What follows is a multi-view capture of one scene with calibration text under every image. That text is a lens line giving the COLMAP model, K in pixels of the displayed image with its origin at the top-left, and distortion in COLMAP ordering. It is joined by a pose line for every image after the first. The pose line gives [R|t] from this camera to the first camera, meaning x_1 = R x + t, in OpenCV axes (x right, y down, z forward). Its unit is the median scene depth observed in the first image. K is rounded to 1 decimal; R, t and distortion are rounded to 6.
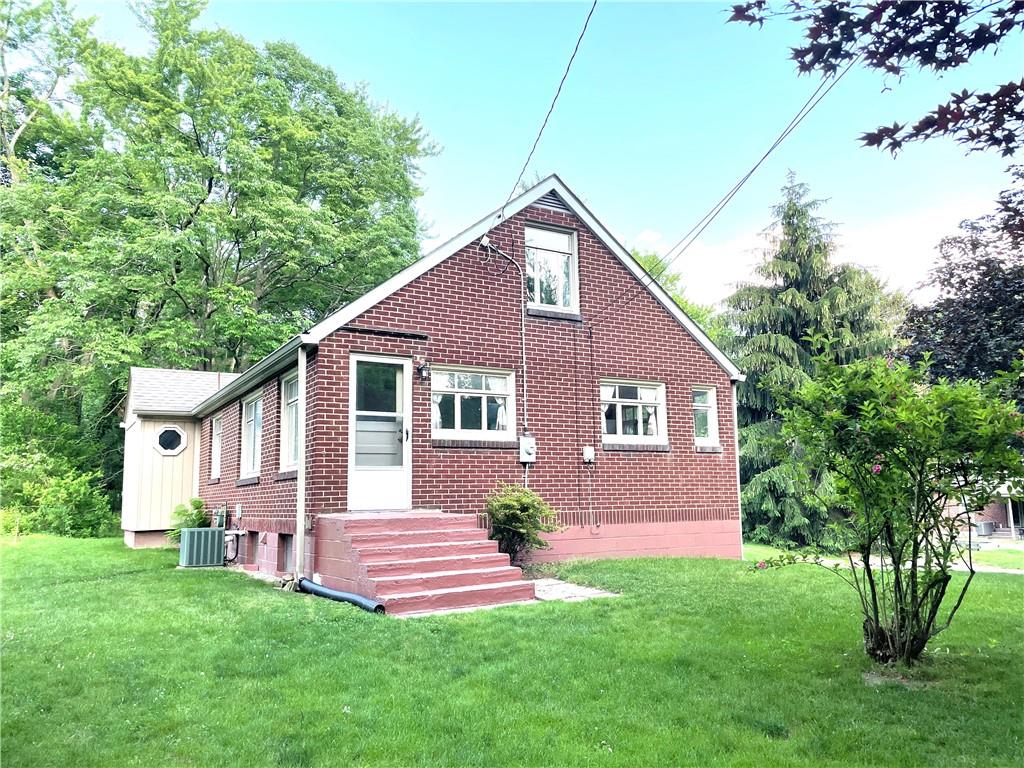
lens RADIAL K [[779.9, 0, 516.8], [0, 779.9, 378.3], [0, 0, 1]] dist [0.103192, -0.132968]
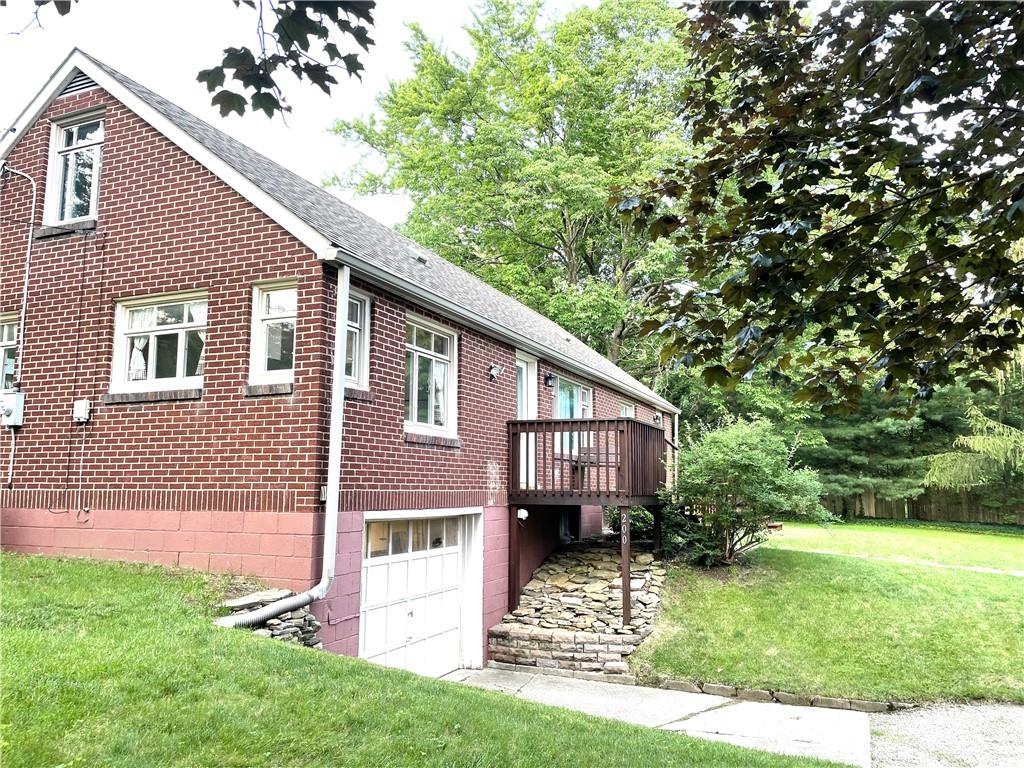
lens RADIAL K [[779.9, 0, 516.8], [0, 779.9, 378.3], [0, 0, 1]] dist [0.103192, -0.132968]
pose [[0.586694, -0.091903, -0.804577, 0.888628], [0.106823, 0.993640, -0.035604, 0.132224], [0.802732, -0.065058, 0.592780, 0.866451]]
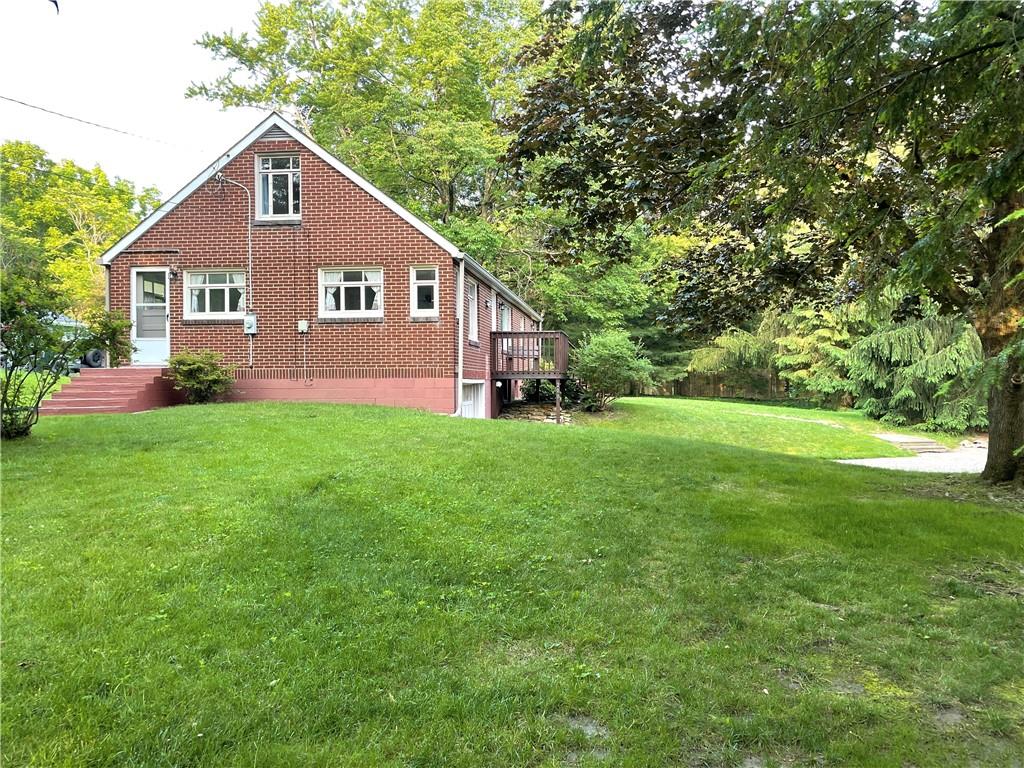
lens RADIAL K [[779.9, 0, 516.8], [0, 779.9, 378.3], [0, 0, 1]] dist [0.103192, -0.132968]
pose [[0.783657, 0.012260, -0.621072, 1.178392], [0.083600, 0.988628, 0.125001, 0.045990], [0.615542, -0.149880, 0.773721, 0.169879]]
